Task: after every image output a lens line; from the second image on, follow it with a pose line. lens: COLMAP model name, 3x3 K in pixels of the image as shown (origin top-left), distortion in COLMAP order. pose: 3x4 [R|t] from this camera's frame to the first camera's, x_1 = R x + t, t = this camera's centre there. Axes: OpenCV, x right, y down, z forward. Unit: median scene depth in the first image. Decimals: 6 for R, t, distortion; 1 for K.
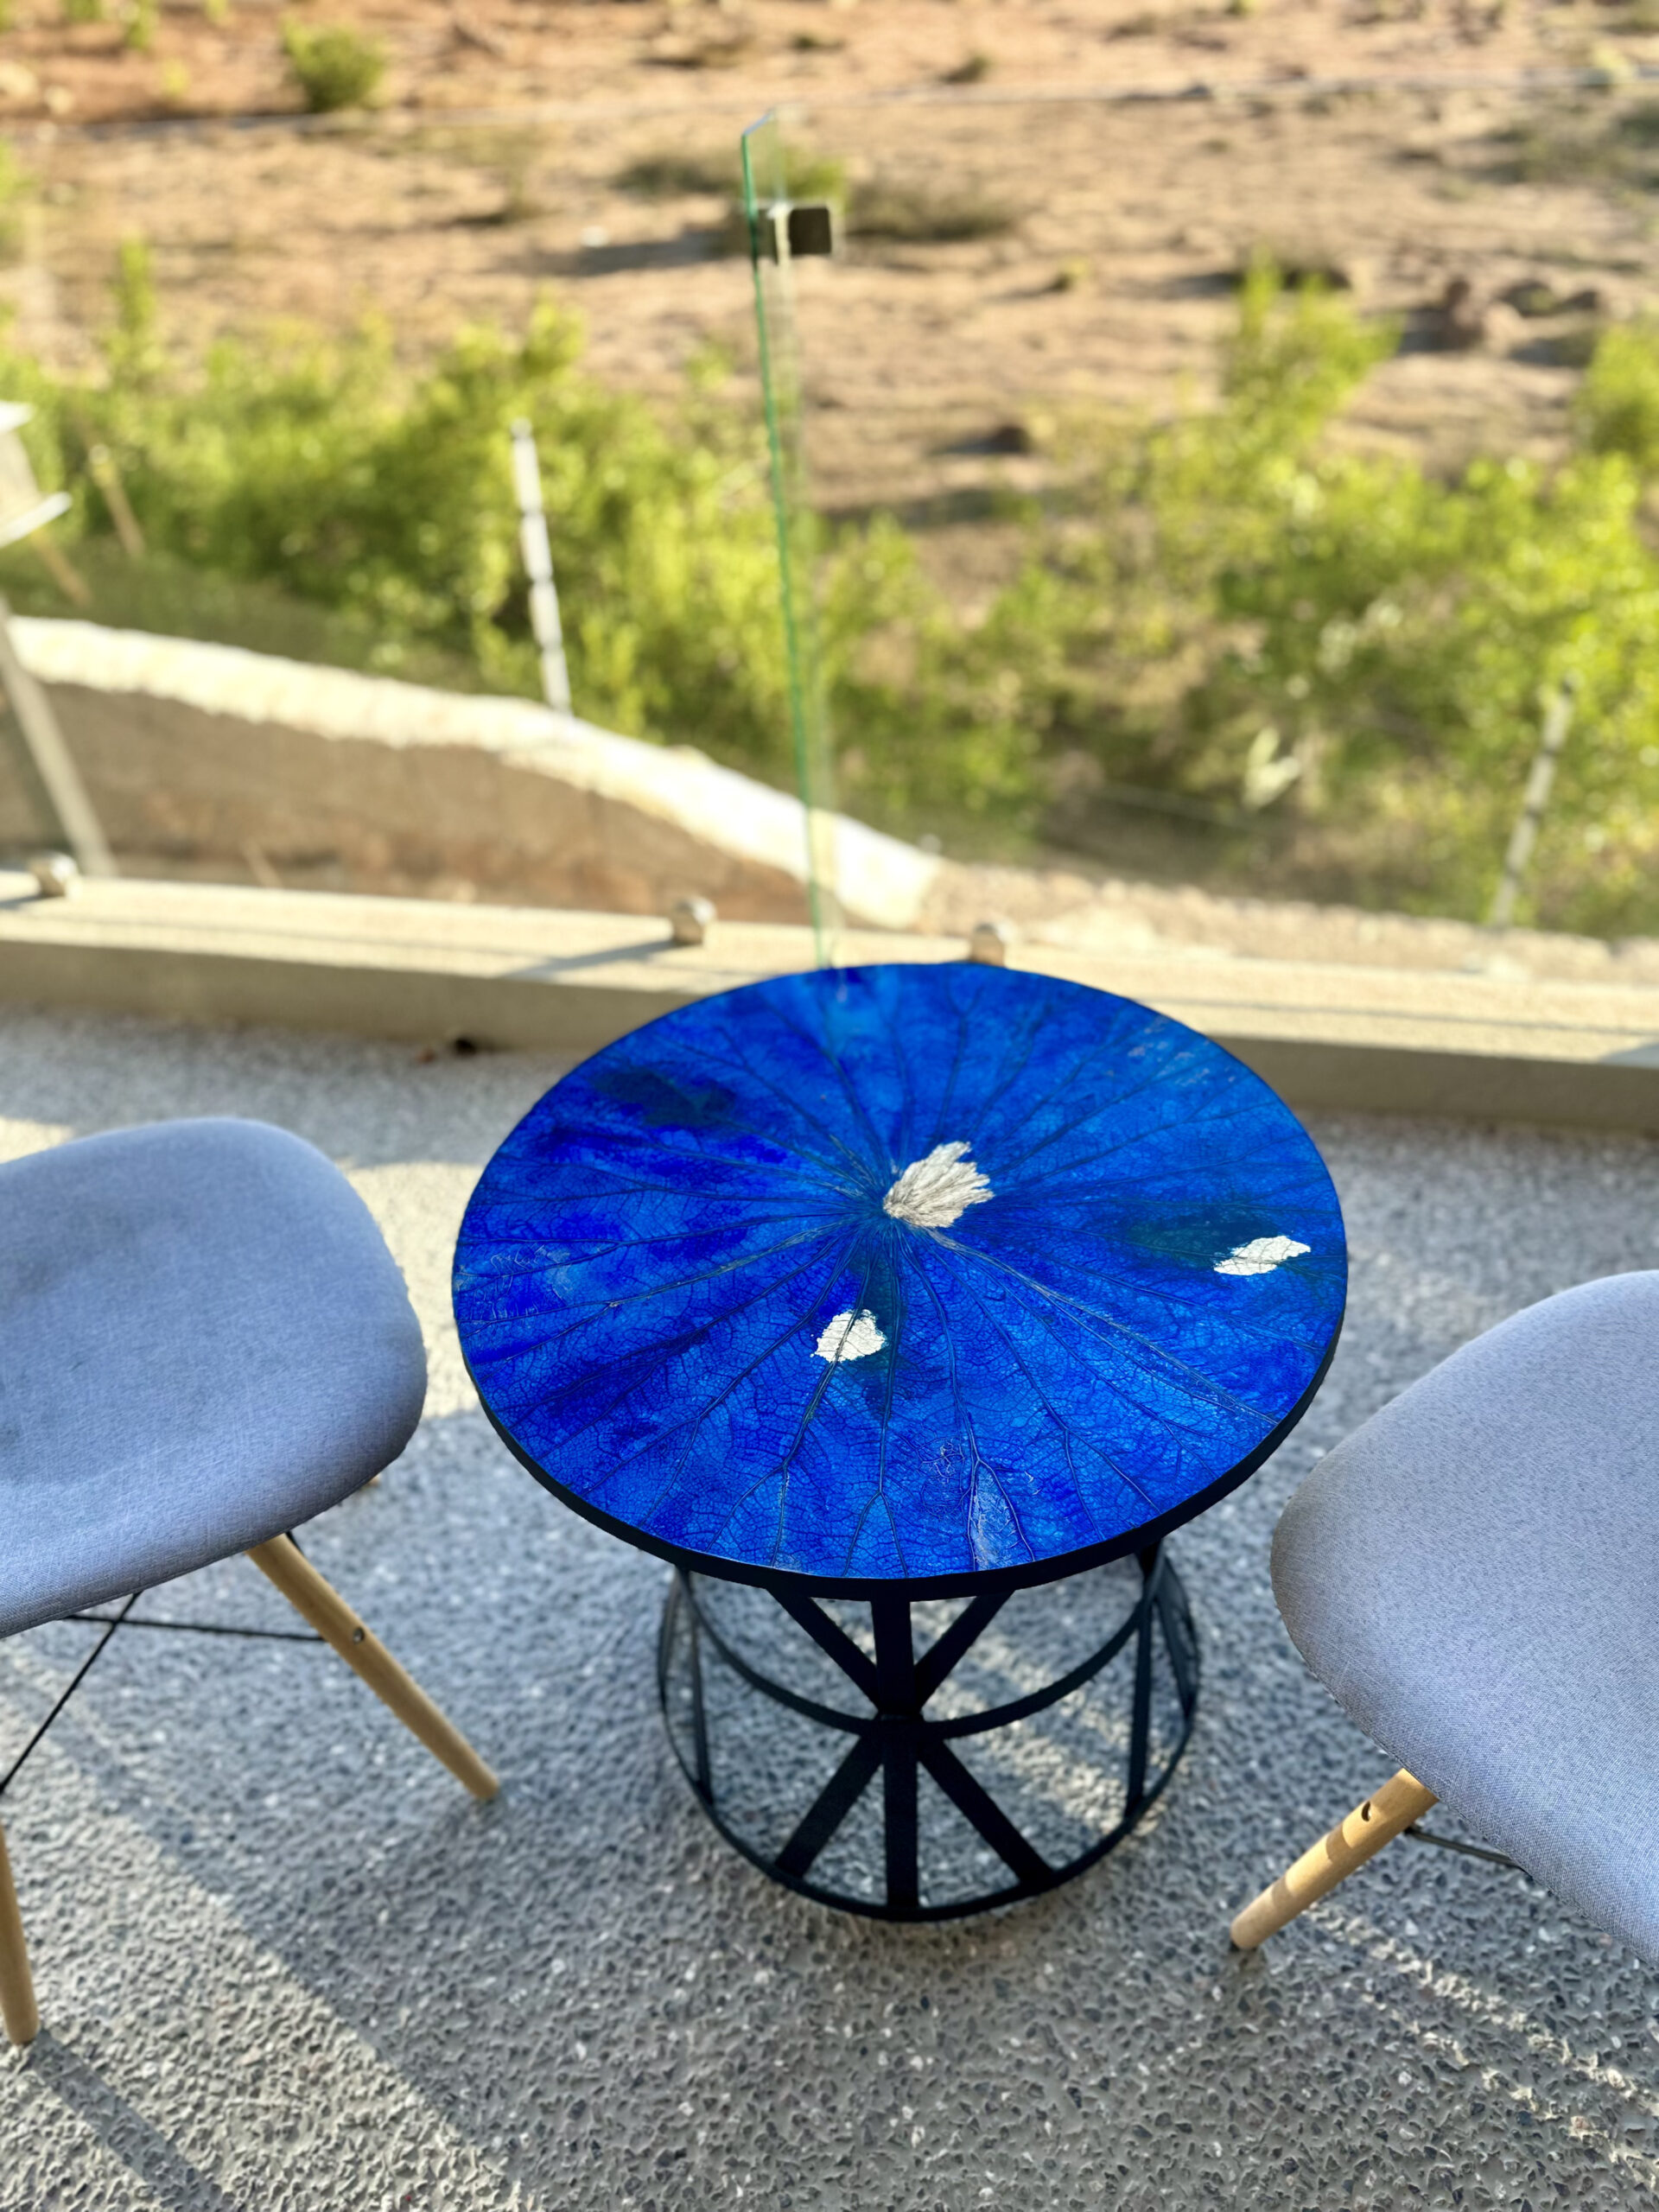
lens RADIAL K [[1576.2, 0, 838.8], [0, 1576.2, 1093.3], [0, 0, 1]] dist [0.004640, -0.011850]
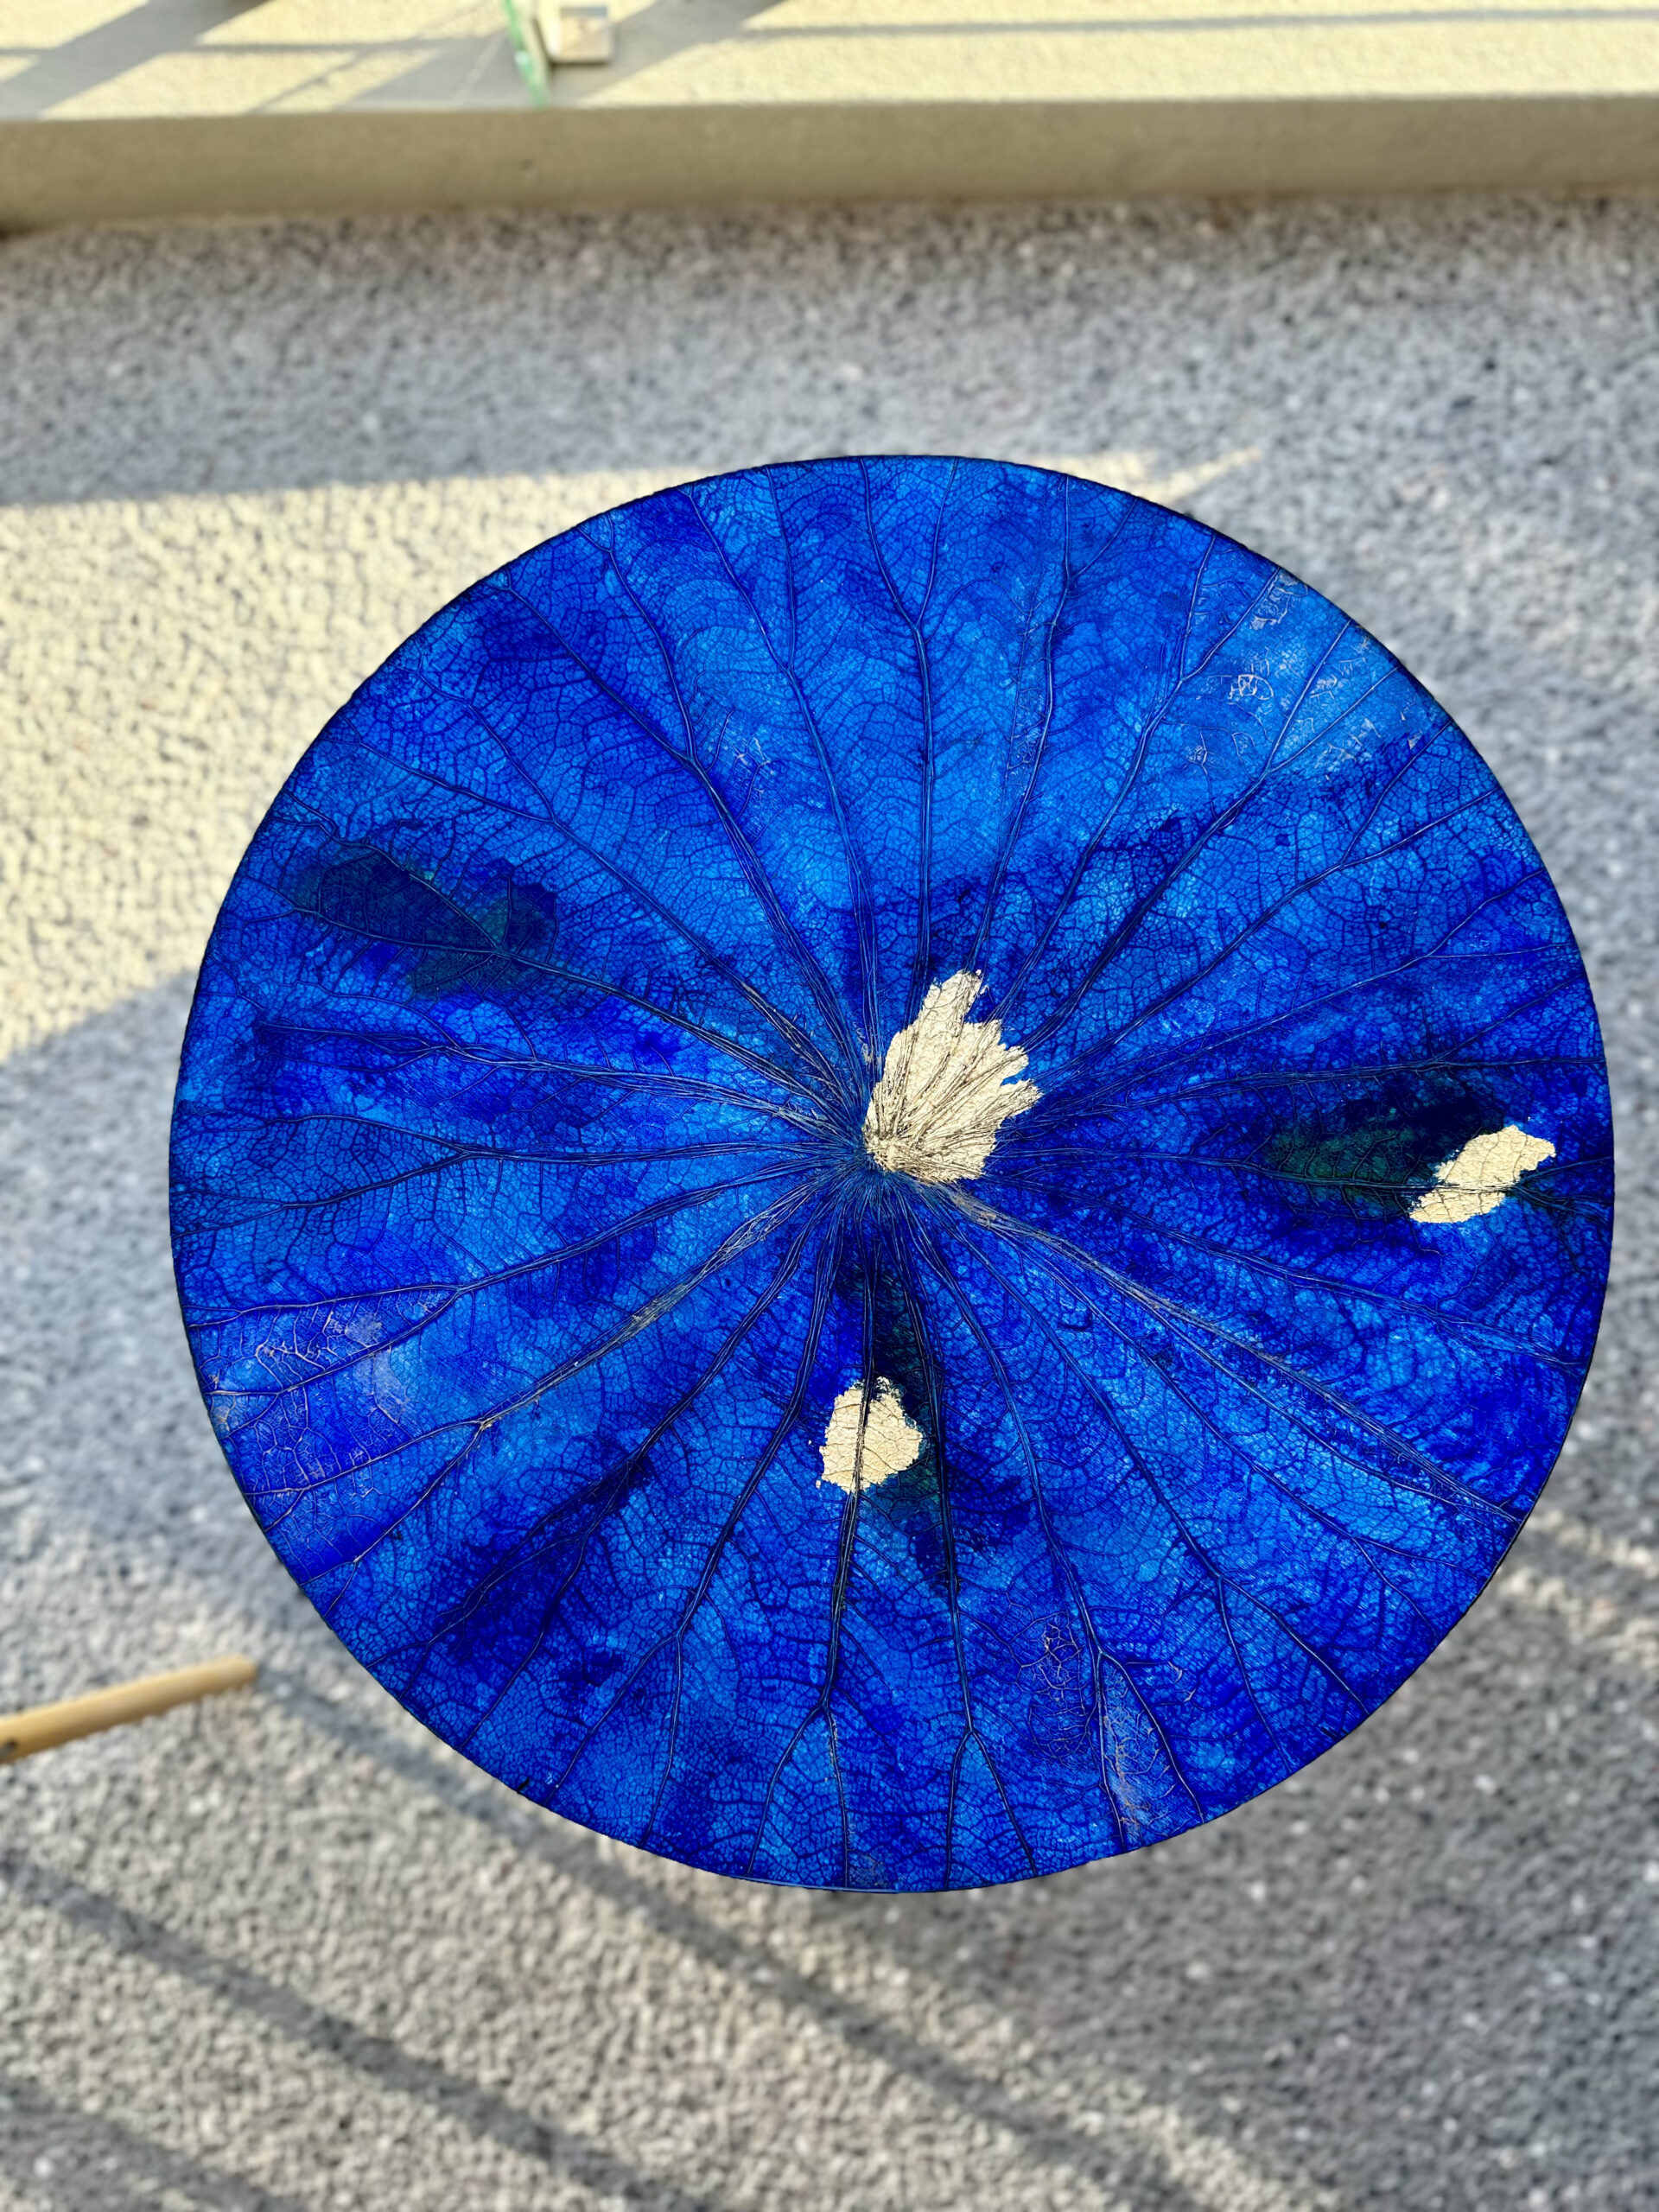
lens RADIAL K [[1576.2, 0, 830.8], [0, 1576.2, 1104.8], [0, 0, 1]] dist [0.004640, -0.011850]
pose [[0.978814, -0.199609, 0.045602, -0.008439], [0.109669, 0.699182, 0.706482, -0.335029], [-0.172904, -0.686514, 0.706260, 0.529459]]
